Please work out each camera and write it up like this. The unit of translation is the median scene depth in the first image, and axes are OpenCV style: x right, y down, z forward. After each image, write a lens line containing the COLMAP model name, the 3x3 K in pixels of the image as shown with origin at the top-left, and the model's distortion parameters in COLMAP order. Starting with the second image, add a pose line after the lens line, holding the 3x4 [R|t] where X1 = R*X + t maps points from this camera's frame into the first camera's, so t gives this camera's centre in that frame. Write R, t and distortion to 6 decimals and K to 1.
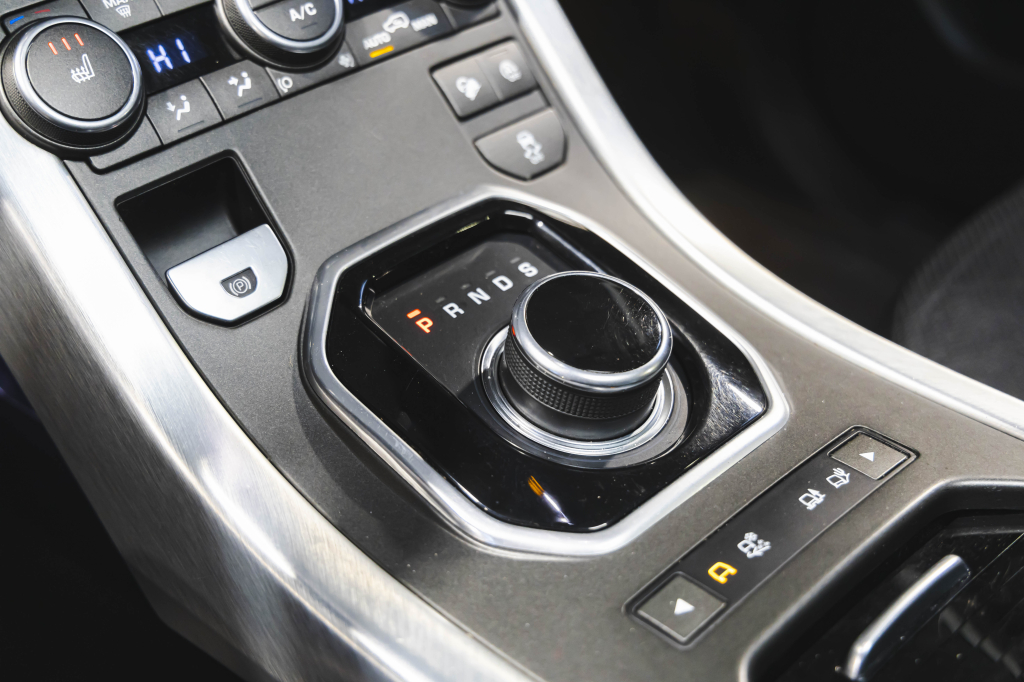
lens RADIAL K [[1463.3, 0, 512.0], [0, 1463.3, 341.0], [0, 0, 1]] dist [-0.001744, 0.032899]
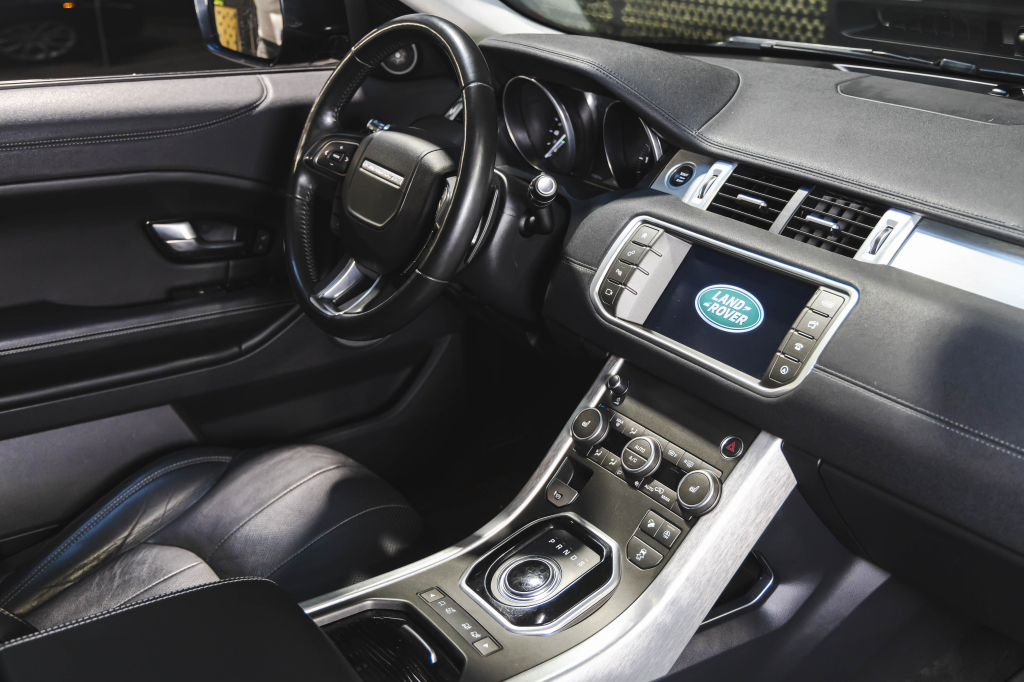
lens RADIAL K [[1082.5, 0, 512.0], [0, 1082.5, 341.0], [0, 0, 1]] dist [-0.011453, -0.008468]
pose [[-0.154735, 0.399187, -0.903718, 1.836554], [-0.572200, 0.709484, 0.411363, -1.192997], [0.805384, 0.580760, 0.118633, 0.419184]]
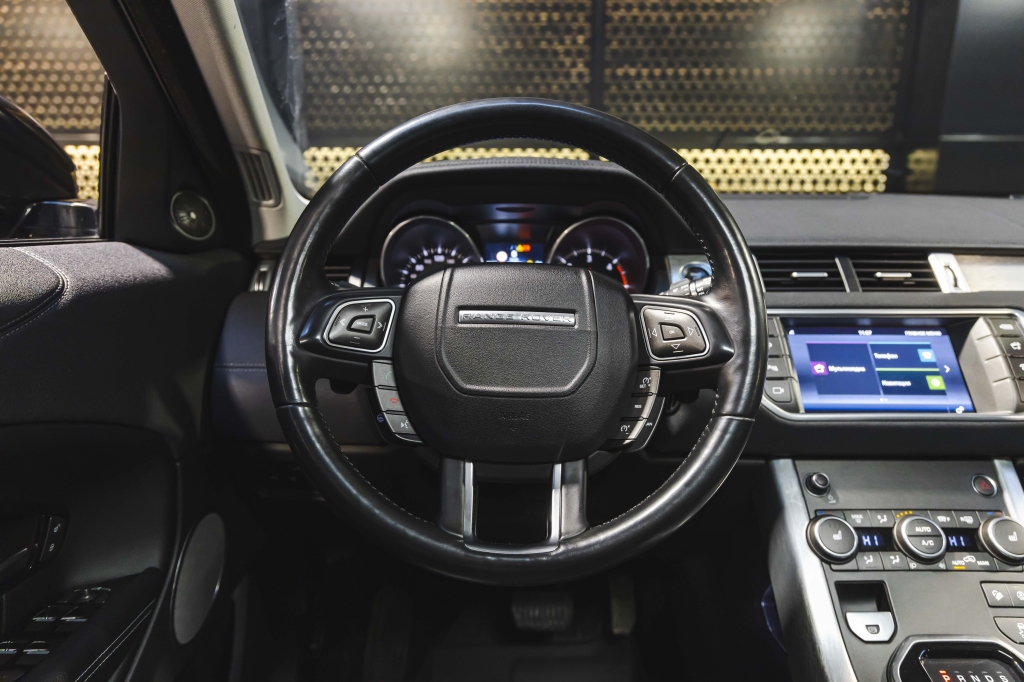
lens RADIAL K [[680.0, 0, 512.0], [0, 680.0, 341.0], [0, 0, 1]] dist [0.005395, -0.003280]
pose [[0.705749, 0.161691, -0.689764, 0.129180], [-0.414226, 0.884027, -0.216596, 0.040011], [0.574748, 0.438581, 0.690878, -0.503994]]
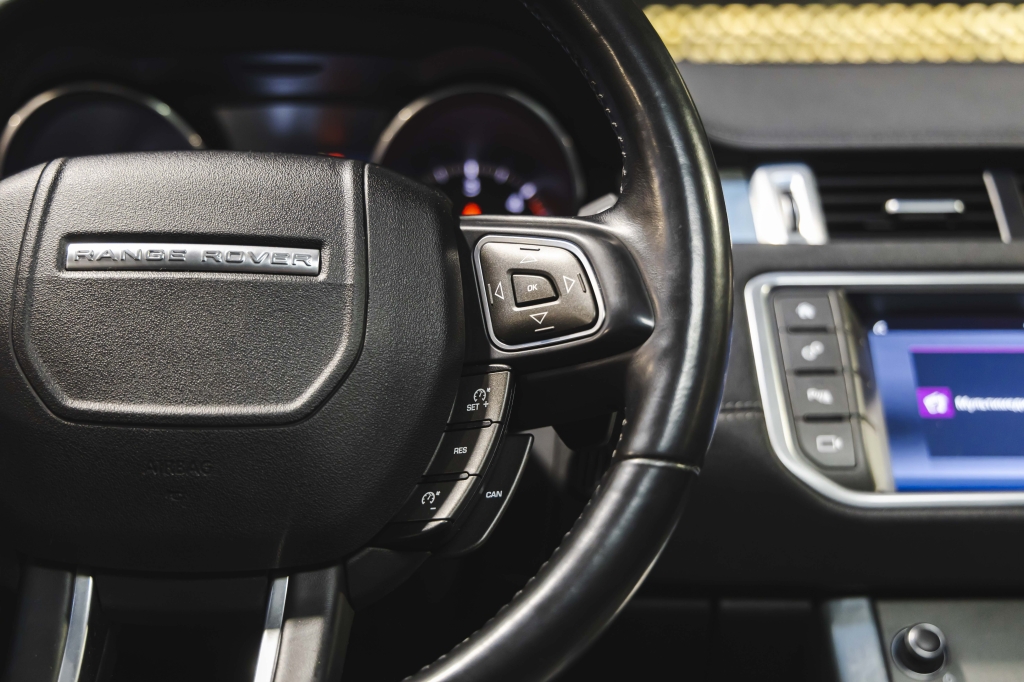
lens RADIAL K [[1526.7, 0, 512.0], [0, 1526.7, 341.0], [0, 0, 1]] dist [0.010127, -0.024790]
pose [[0.720381, 0.105022, -0.685582, 0.325383], [-0.402918, 0.867938, -0.290413, 0.053368], [0.564543, 0.485441, 0.667561, -0.351933]]
